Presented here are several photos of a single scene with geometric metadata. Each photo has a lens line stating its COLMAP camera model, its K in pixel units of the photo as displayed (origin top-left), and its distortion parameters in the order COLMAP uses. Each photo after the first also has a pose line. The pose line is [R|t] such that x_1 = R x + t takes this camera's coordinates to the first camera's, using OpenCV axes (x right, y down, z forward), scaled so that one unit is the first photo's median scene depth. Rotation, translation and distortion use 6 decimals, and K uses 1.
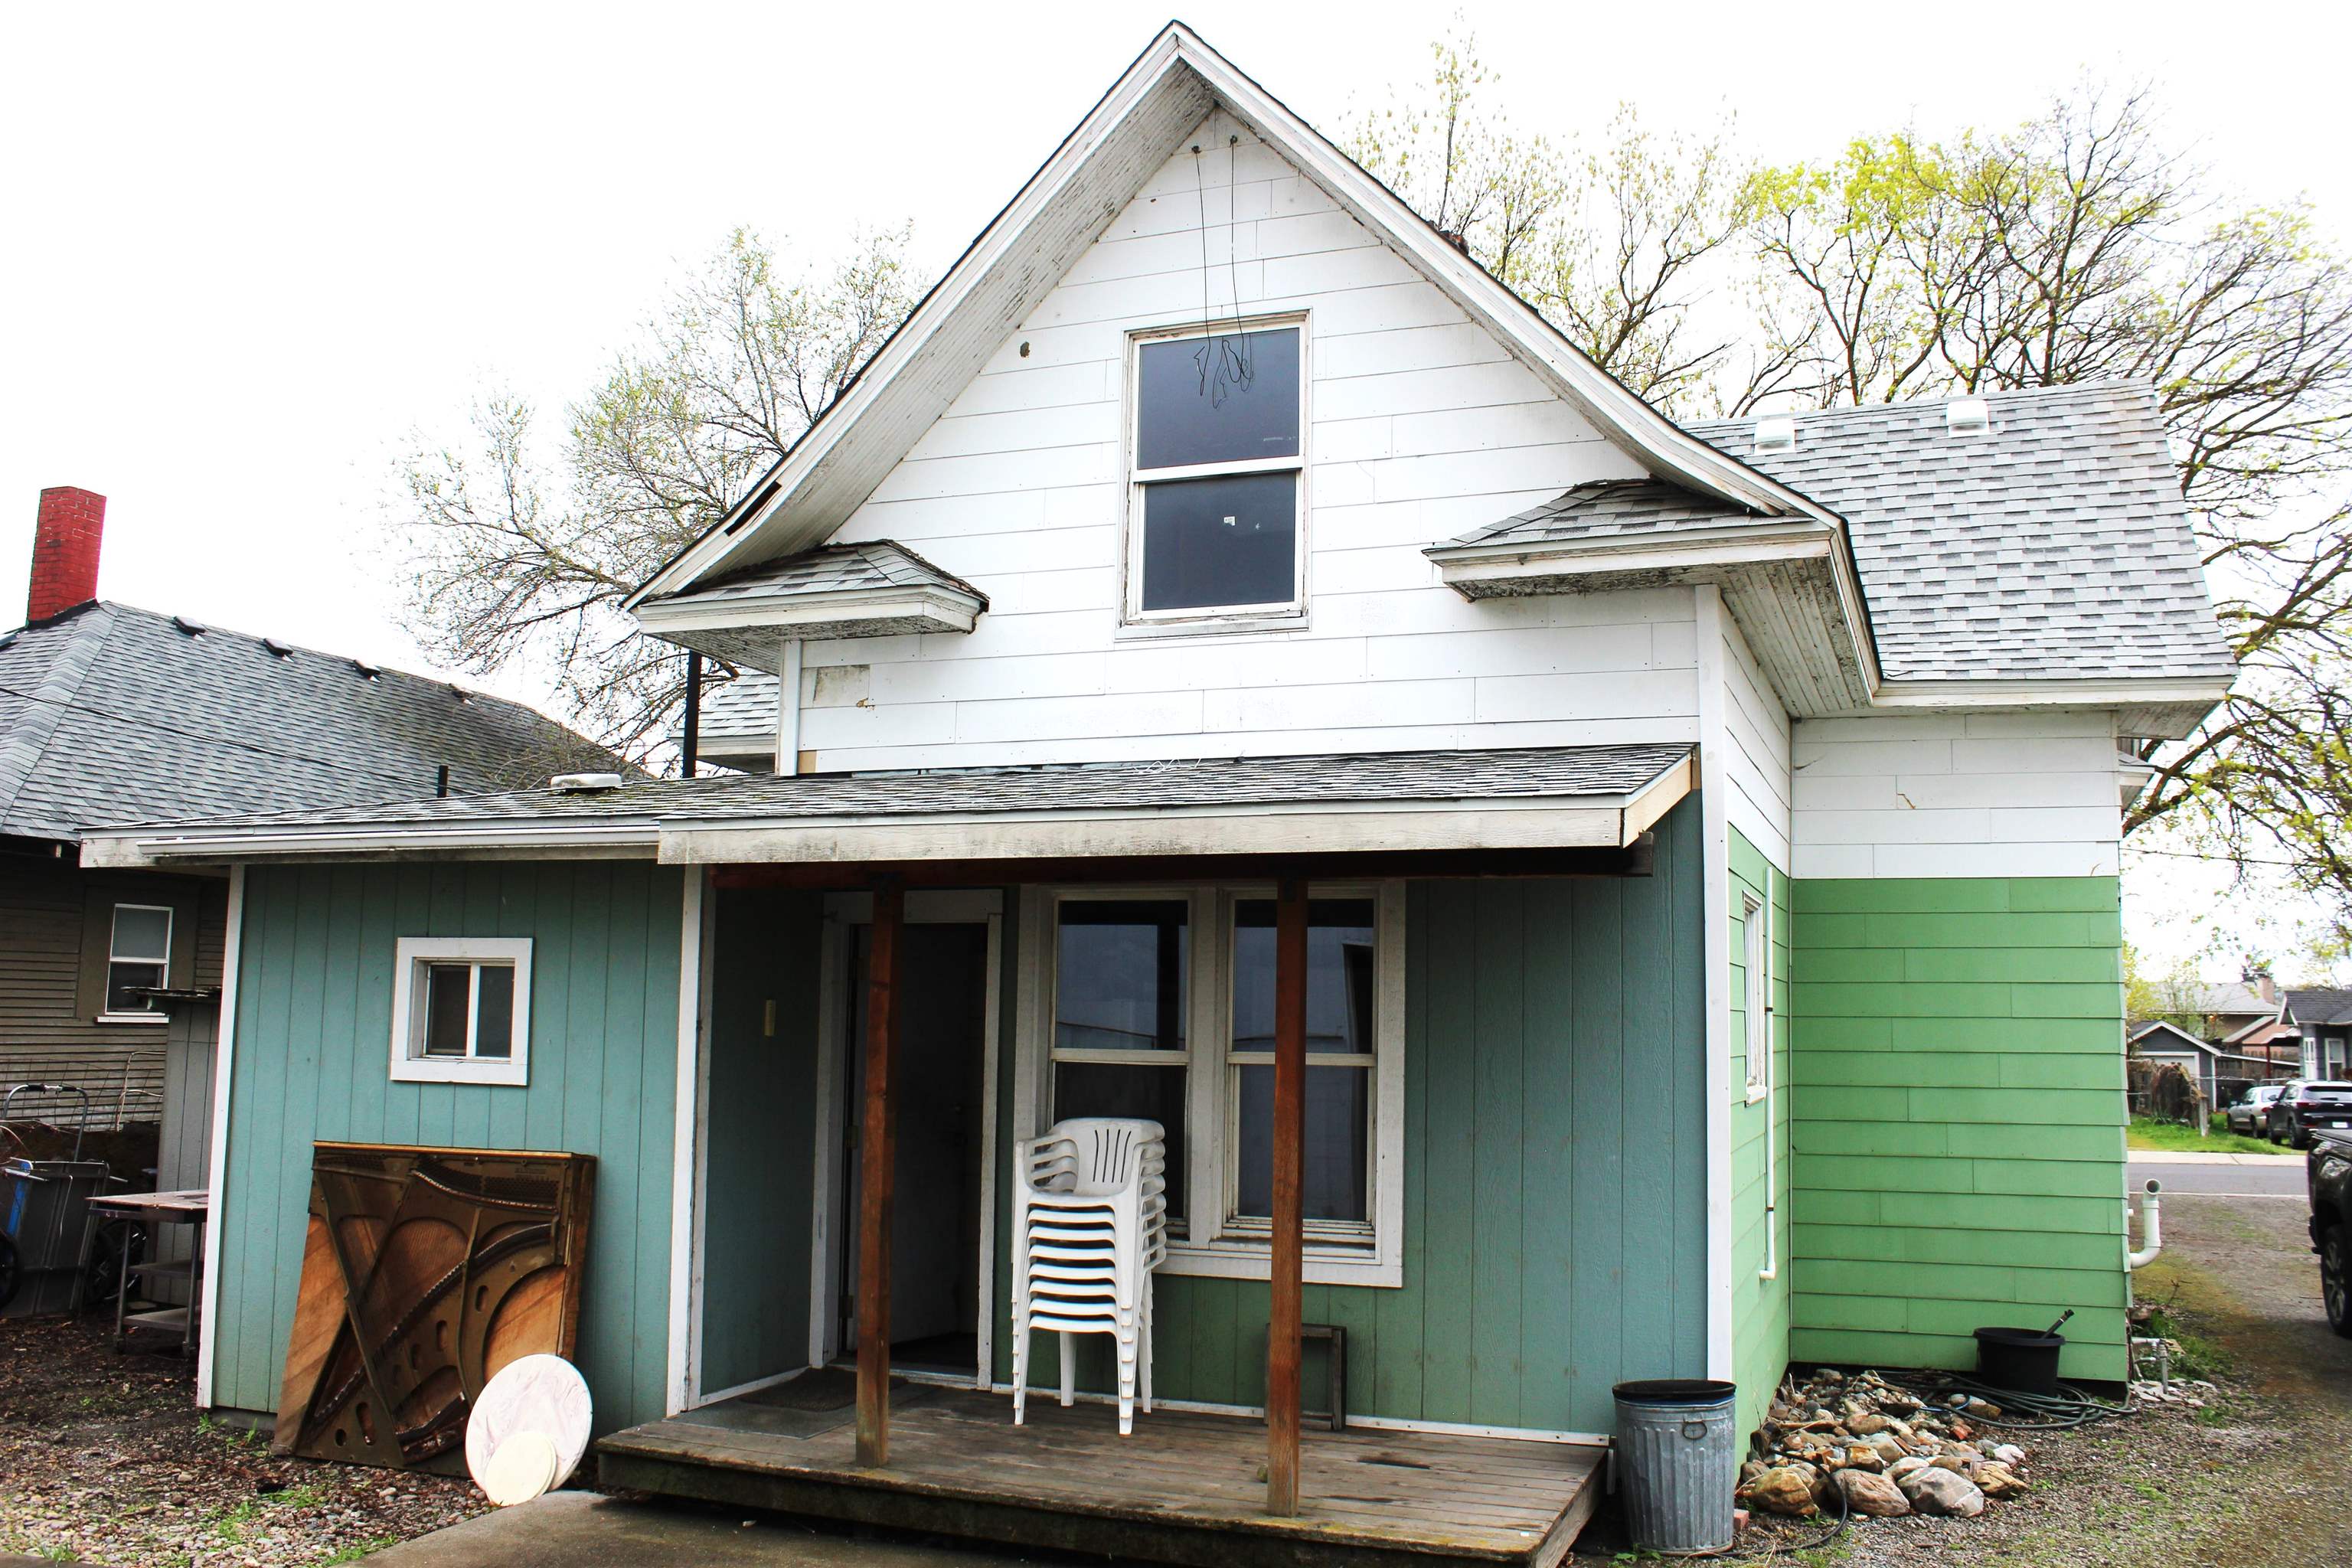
lens RADIAL K [[1962.3, 0, 1187.3], [0, 1962.3, 784.9], [0, 0, 1]] dist [-0.177639, 0.175393]
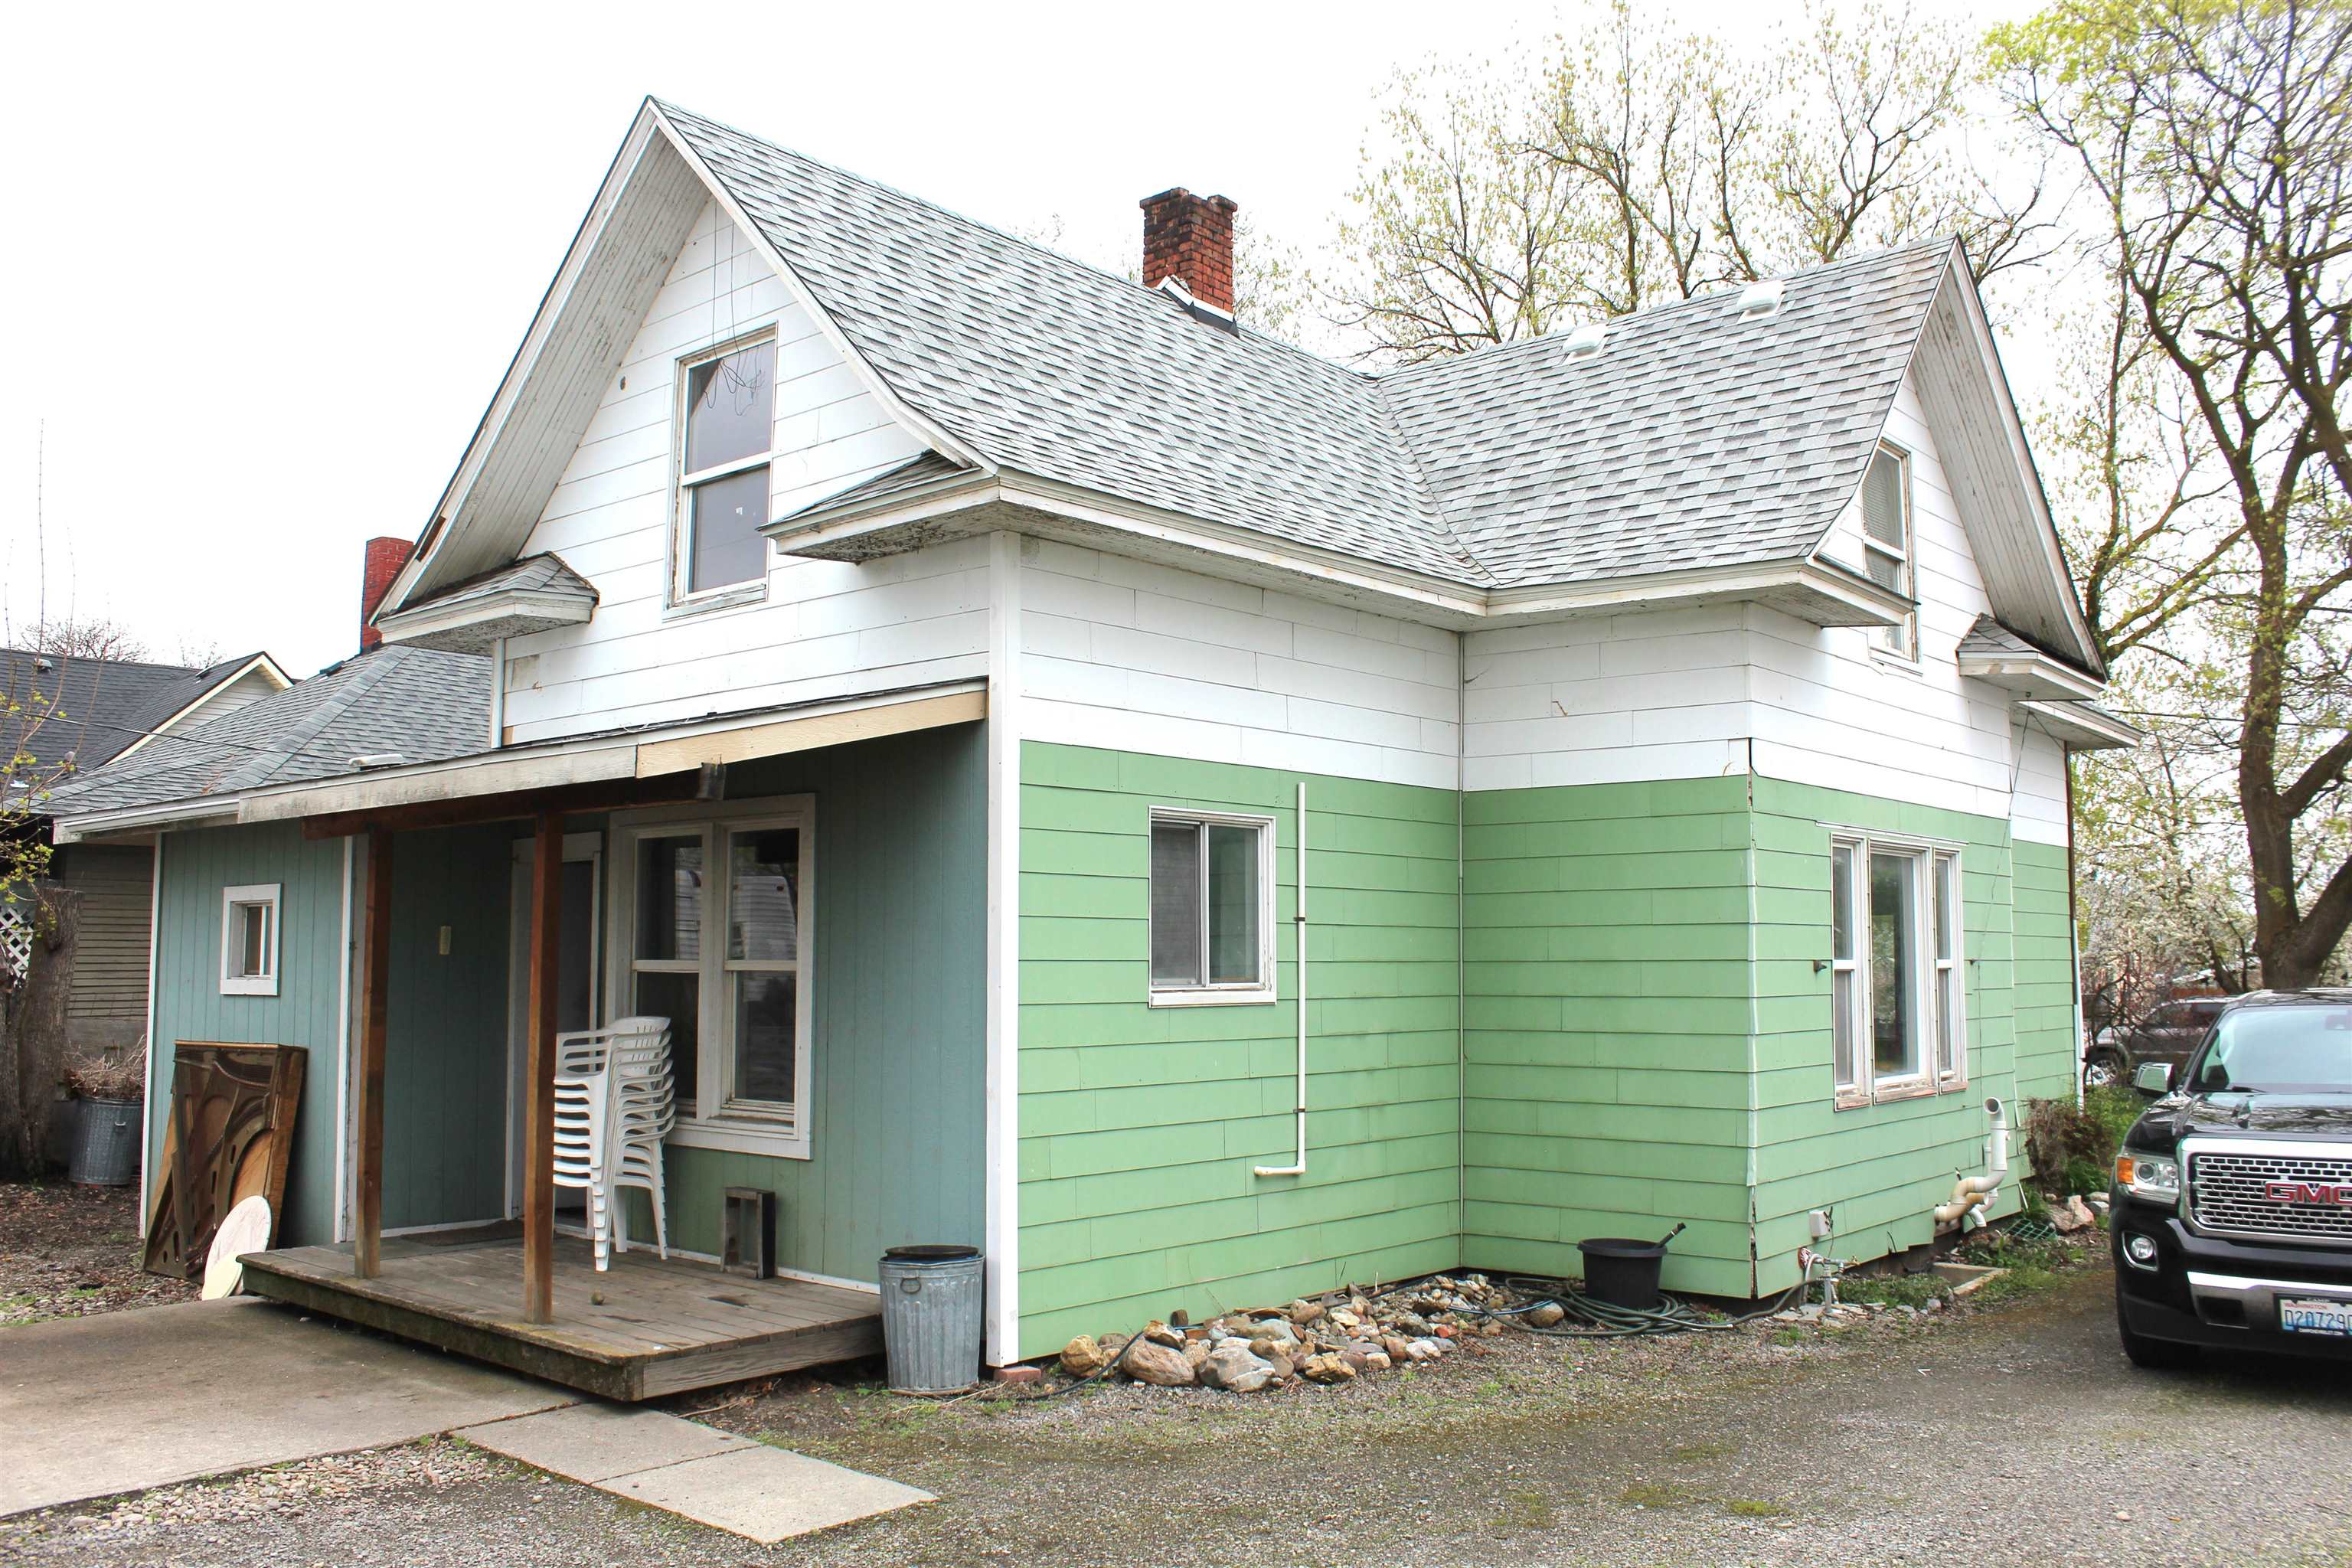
lens RADIAL K [[1962.3, 0, 1187.3], [0, 1962.3, 784.9], [0, 0, 1]] dist [-0.177639, 0.175393]
pose [[0.941159, -0.048088, -0.334526, 0.654119], [0.056767, 0.998256, 0.016210, 0.025480], [0.333163, -0.034246, 0.942247, -0.014275]]
